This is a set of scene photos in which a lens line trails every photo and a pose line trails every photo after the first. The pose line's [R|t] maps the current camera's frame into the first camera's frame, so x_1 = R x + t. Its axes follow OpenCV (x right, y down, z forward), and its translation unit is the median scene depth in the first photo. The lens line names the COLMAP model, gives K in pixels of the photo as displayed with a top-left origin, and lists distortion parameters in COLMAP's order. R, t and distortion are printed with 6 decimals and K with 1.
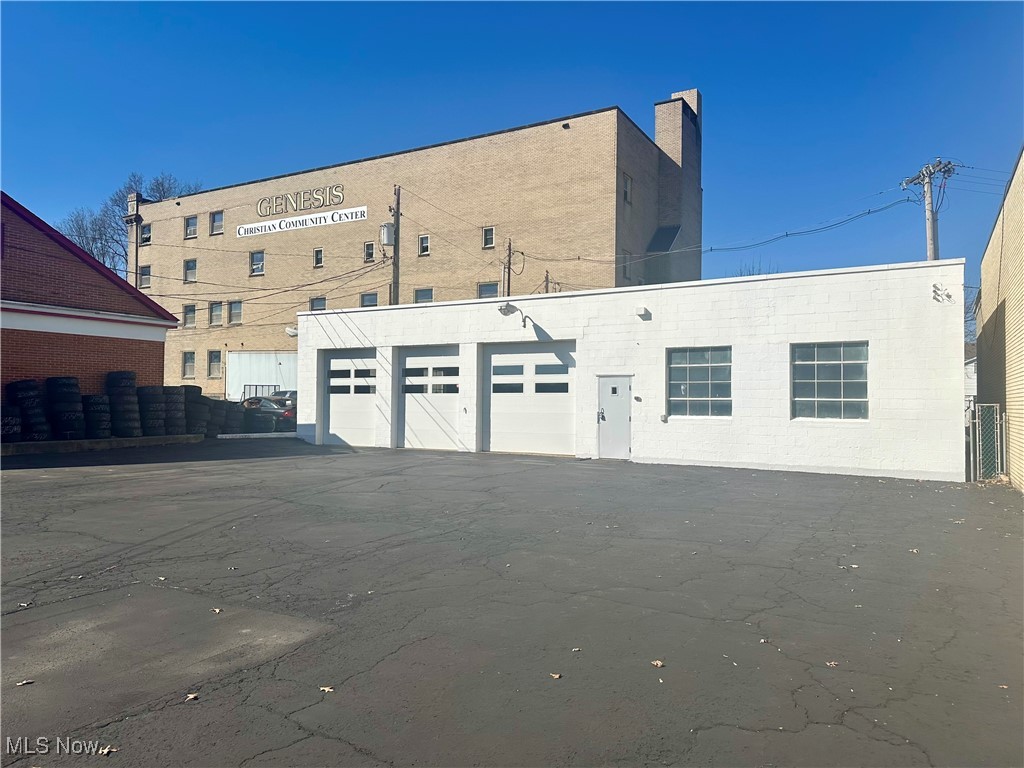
lens RADIAL K [[706.7, 0, 510.2], [0, 706.7, 384.8], [0, 0, 1]] dist [0.167999, -0.299794]
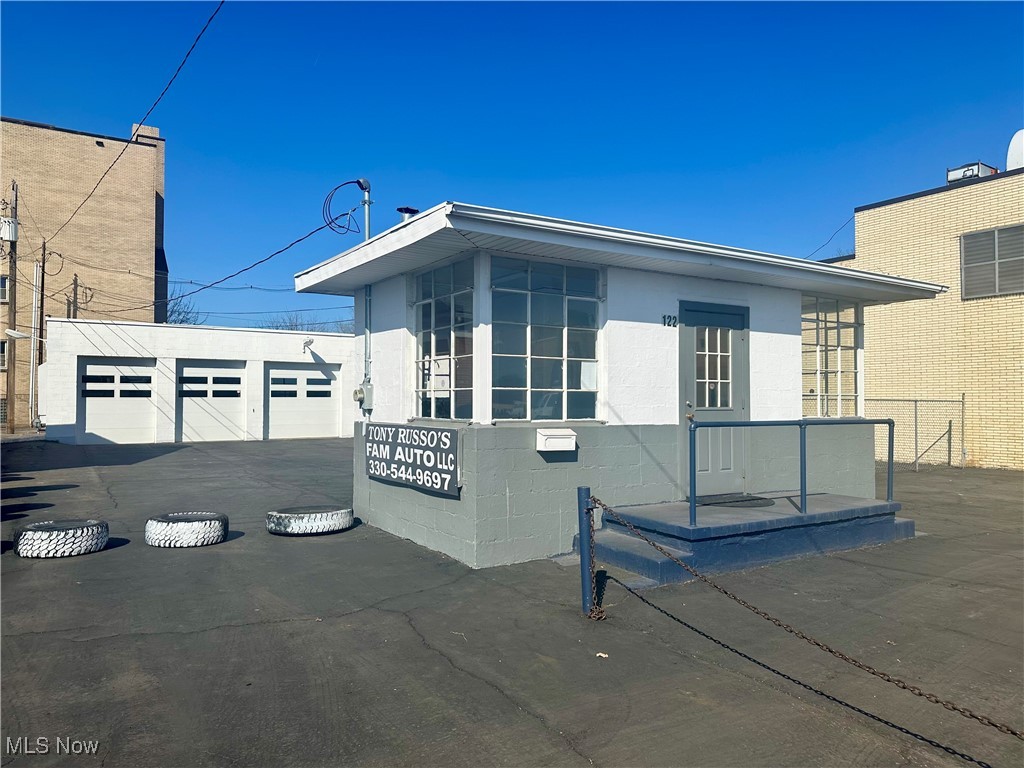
lens RADIAL K [[708.5, 0, 506.5], [0, 708.5, 383.9], [0, 0, 1]] dist [0.105637, -0.142506]
pose [[0.467898, 0.014136, 0.883669, -0.997979], [-0.017648, 0.999822, -0.006649, -0.012535], [-0.883606, -0.012484, 0.468064, -0.066389]]
